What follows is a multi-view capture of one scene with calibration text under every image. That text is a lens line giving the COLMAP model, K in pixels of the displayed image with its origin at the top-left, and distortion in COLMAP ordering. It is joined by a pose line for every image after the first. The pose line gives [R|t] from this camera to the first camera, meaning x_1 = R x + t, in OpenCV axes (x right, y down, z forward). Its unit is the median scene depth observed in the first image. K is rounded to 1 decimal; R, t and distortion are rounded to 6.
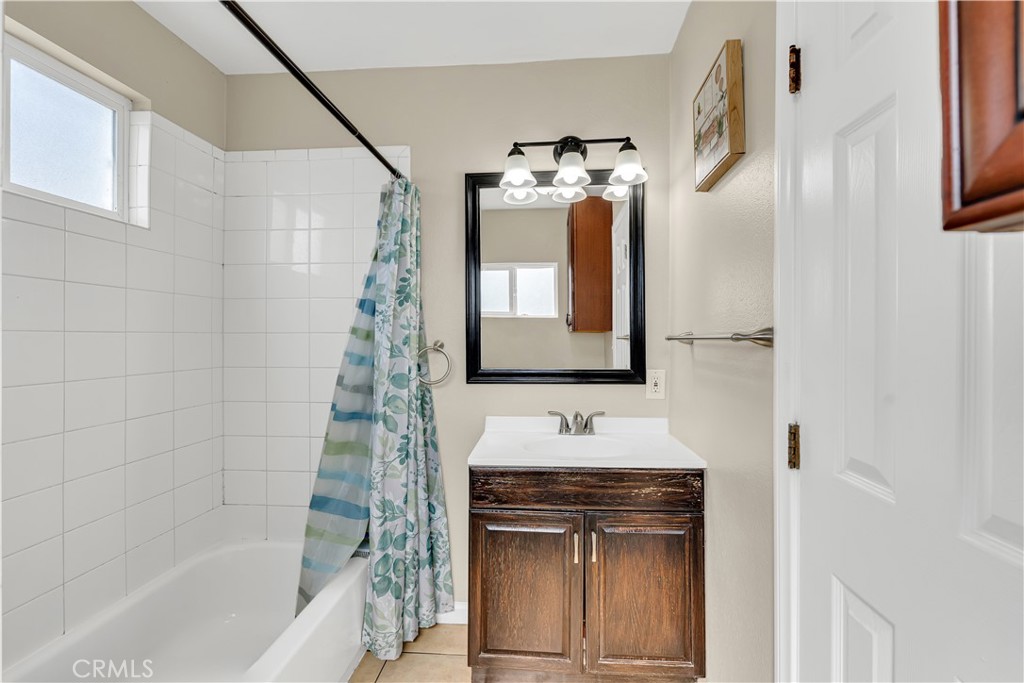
lens RADIAL K [[462.1, 0, 512.7], [0, 462.1, 336.6], [0, 0, 1]] dist [0.000024, -0.000429]
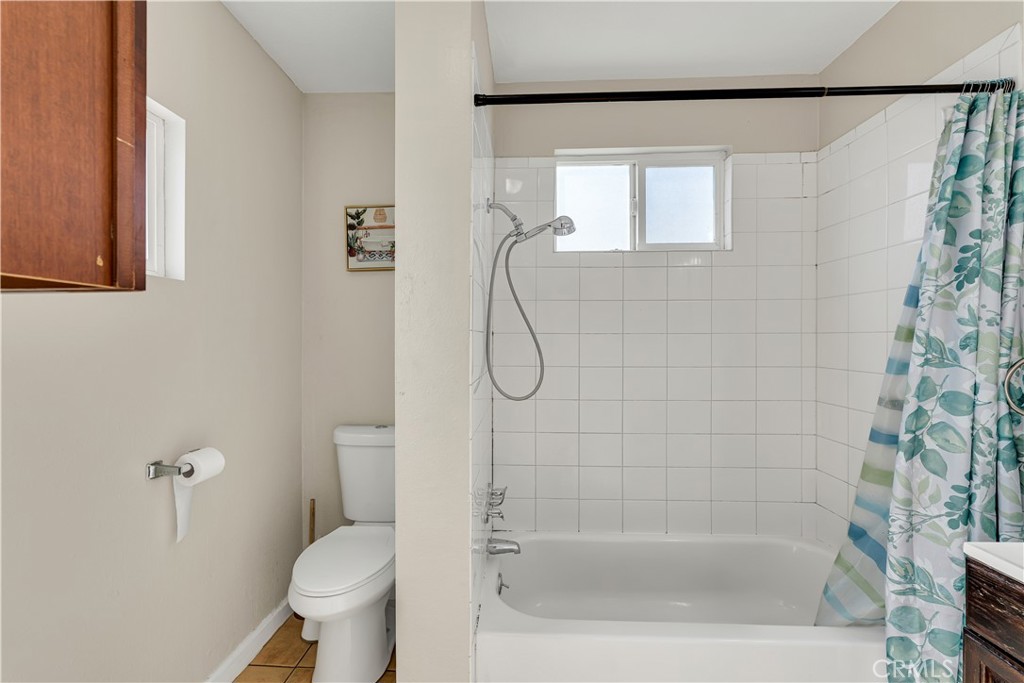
lens RADIAL K [[462.1, 0, 508.5], [0, 462.1, 340.0], [0, 0, 1]] dist [0.000024, -0.000429]
pose [[0.024933, 0.005470, -0.999674, 0.403575], [0.000132, 0.999985, 0.005475, 0.001672], [0.999689, -0.000268, 0.024932, 0.340837]]
